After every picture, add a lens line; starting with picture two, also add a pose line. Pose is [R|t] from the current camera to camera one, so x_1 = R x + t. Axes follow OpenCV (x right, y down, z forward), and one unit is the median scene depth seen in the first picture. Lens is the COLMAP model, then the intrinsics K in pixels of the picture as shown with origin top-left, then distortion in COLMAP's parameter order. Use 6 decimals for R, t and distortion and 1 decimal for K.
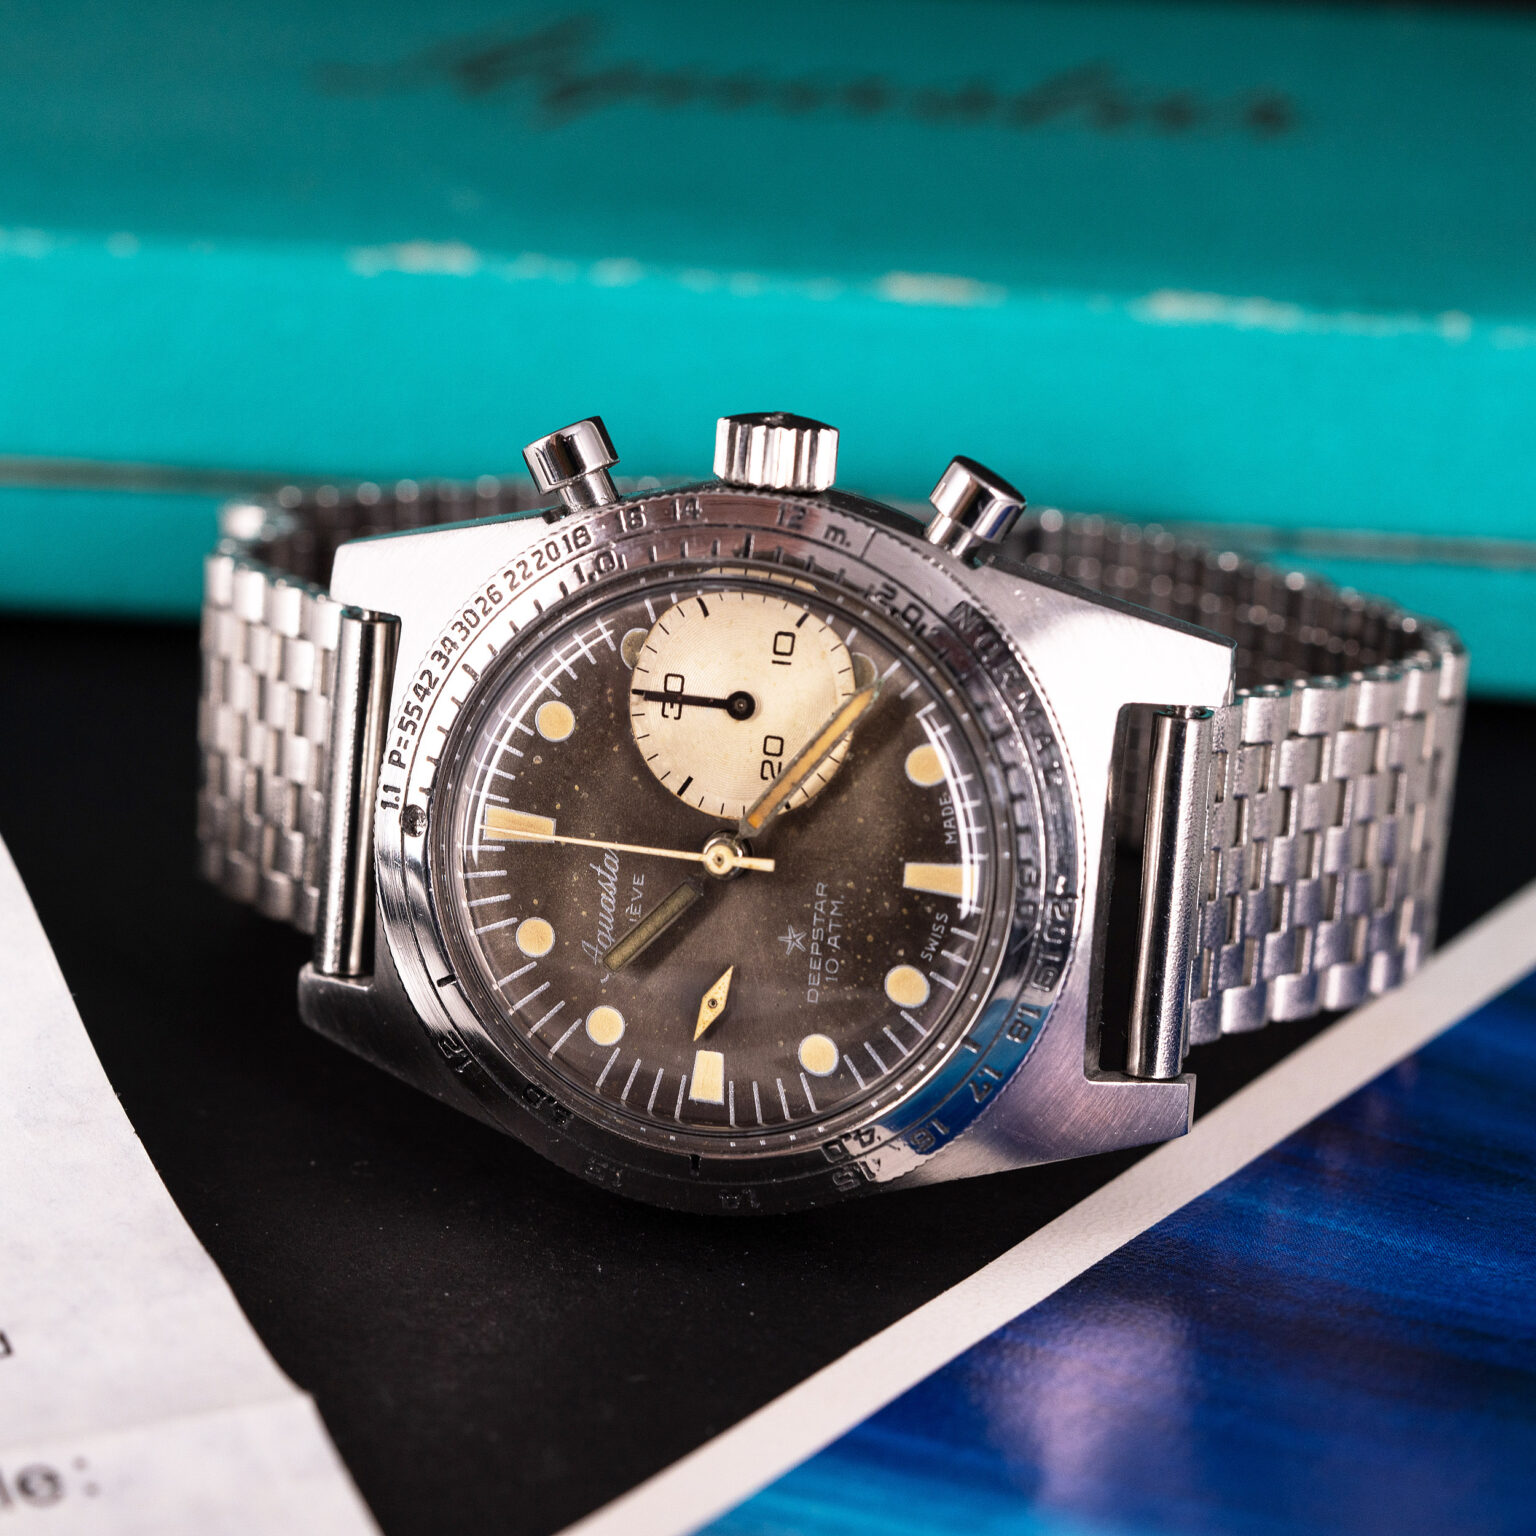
lens RADIAL K [[7968.8, 0, 768.0], [0, 7968.8, 768.0], [0, 0, 1]] dist [-0.596310, 13.594233]
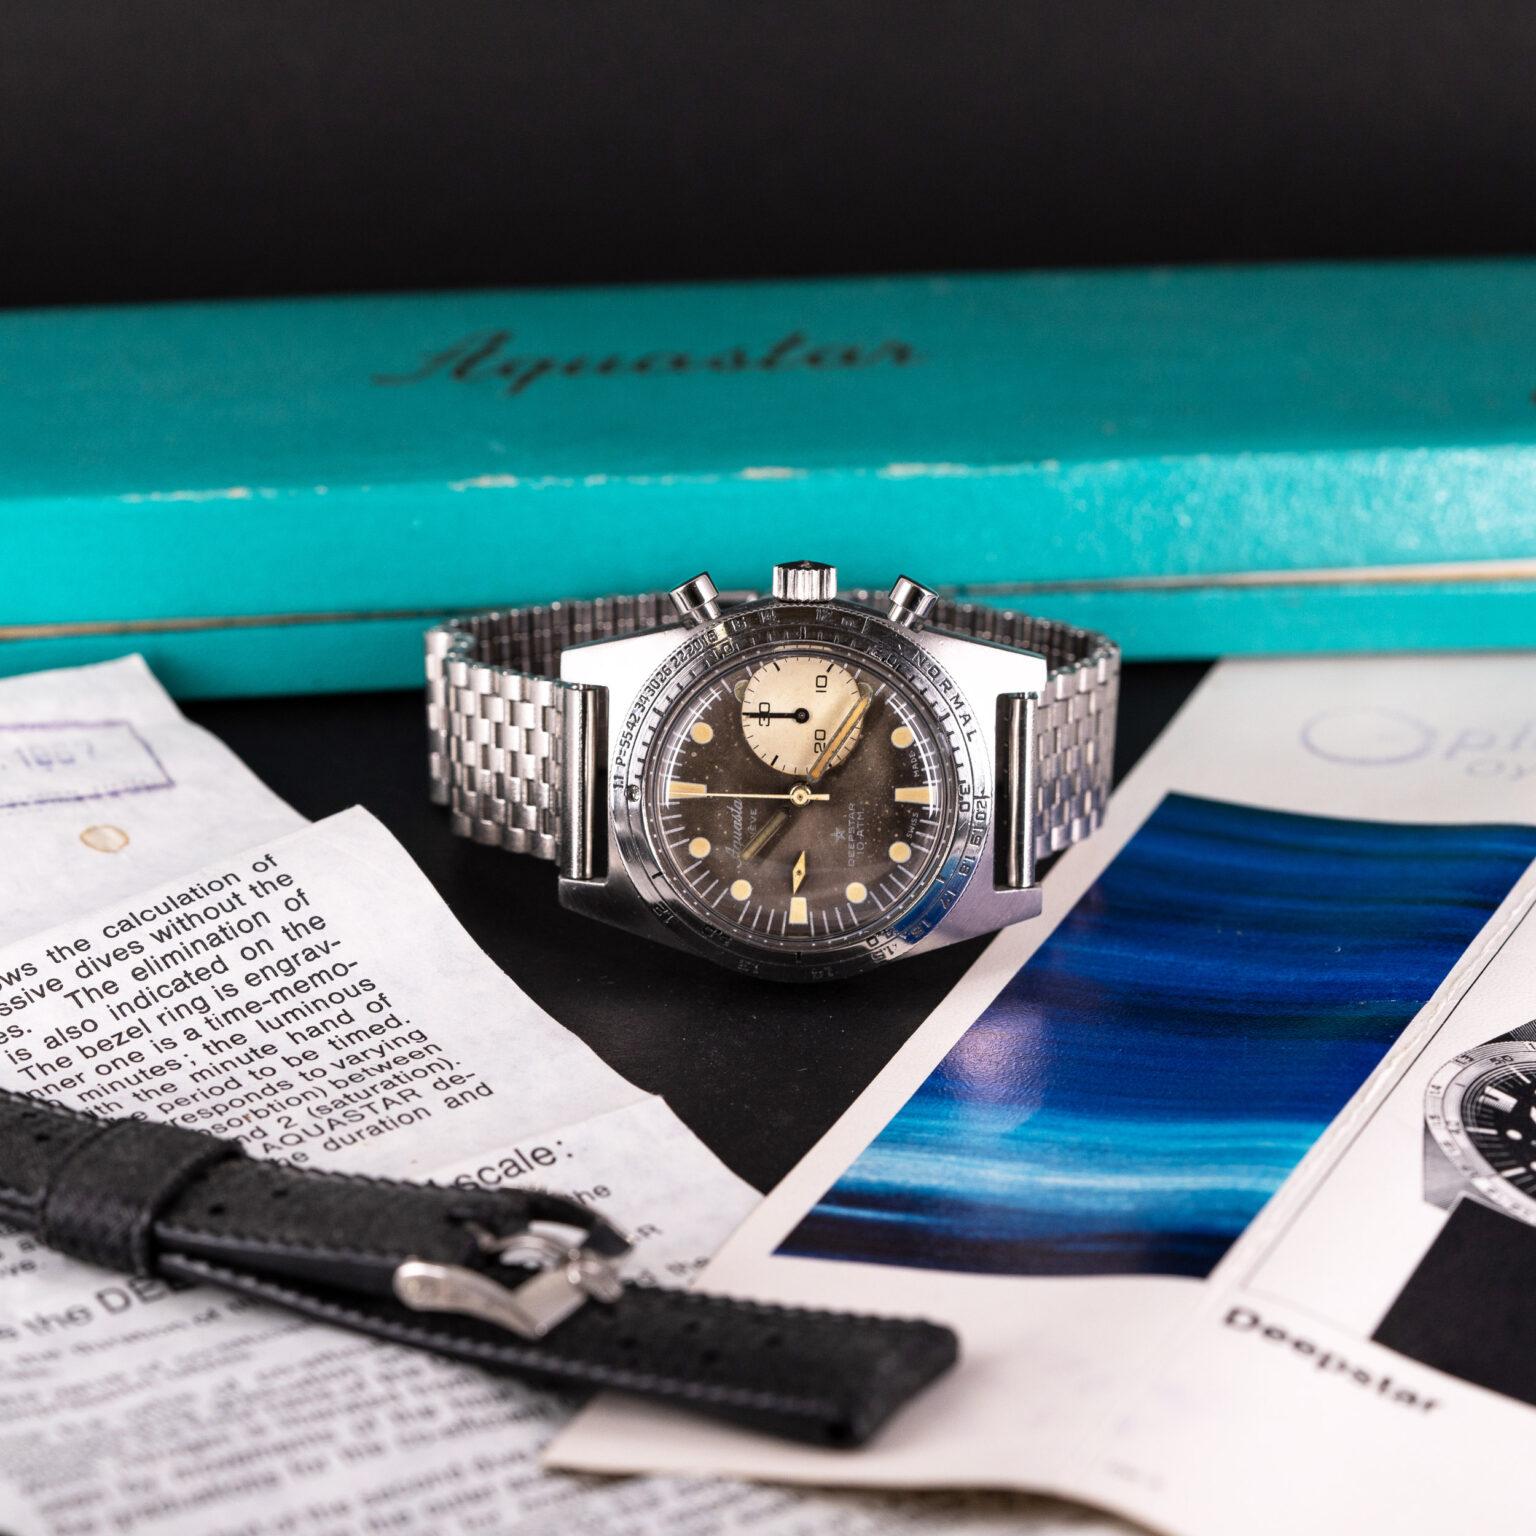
lens RADIAL K [[6894.8, 0, 768.0], [0, 6894.8, 768.0], [0, 0, 1]] dist [-0.283484, -2.222563]
pose [[0.975056, -0.102657, 0.196794, -0.336705], [0.098912, 0.994680, 0.028791, -0.043565], [-0.198703, -0.008608, 0.980022, -0.617330]]
